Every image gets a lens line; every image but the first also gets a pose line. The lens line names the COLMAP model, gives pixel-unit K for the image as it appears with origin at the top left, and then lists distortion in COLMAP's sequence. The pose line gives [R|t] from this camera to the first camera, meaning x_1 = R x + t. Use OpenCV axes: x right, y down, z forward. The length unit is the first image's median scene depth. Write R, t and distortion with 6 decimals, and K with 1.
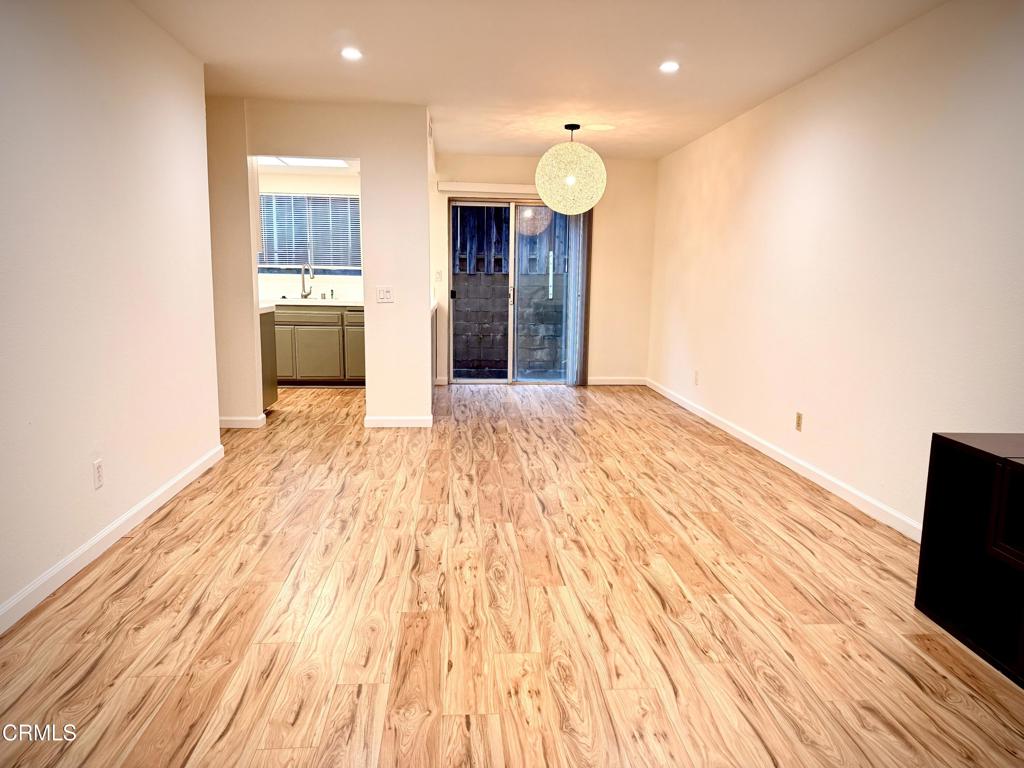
lens RADIAL K [[726.2, 0, 519.4], [0, 726.2, 386.5], [0, 0, 1]] dist [0.050605, -0.052169]
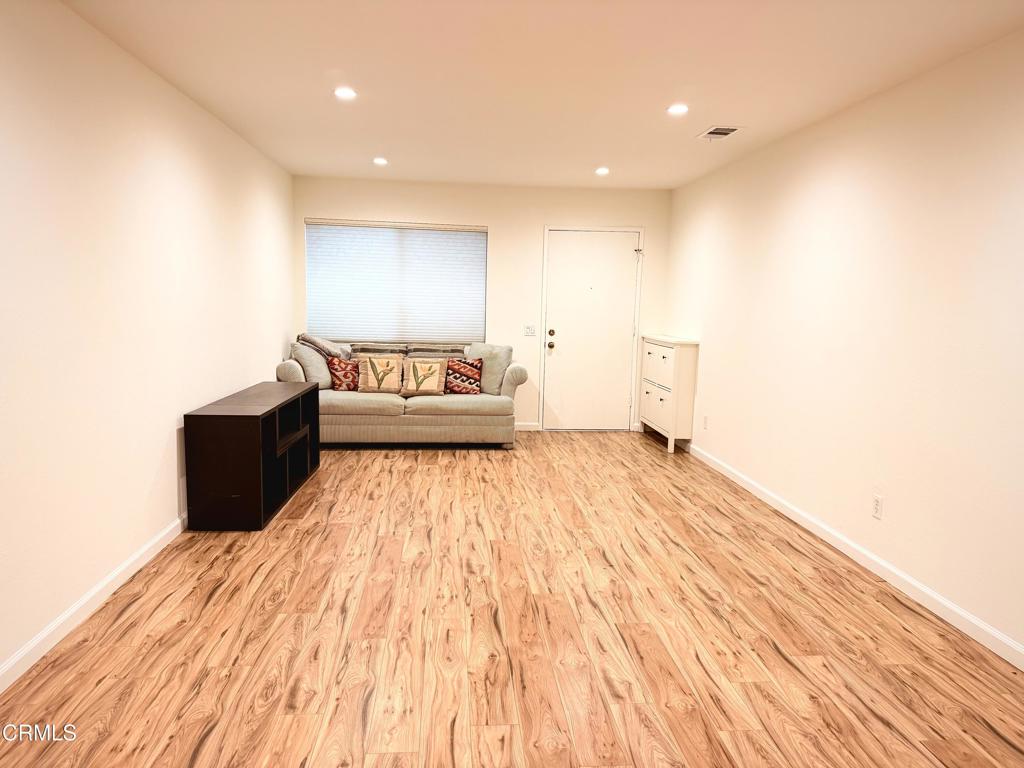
lens RADIAL K [[726.2, 0, 510.0], [0, 726.2, 380.3], [0, 0, 1]] dist [0.050605, -0.052169]
pose [[-0.999215, -0.039603, -0.000063, 0.031423], [-0.038207, 0.963576, 0.264691, -0.346035], [-0.010422, 0.264485, -0.964333, 1.950636]]
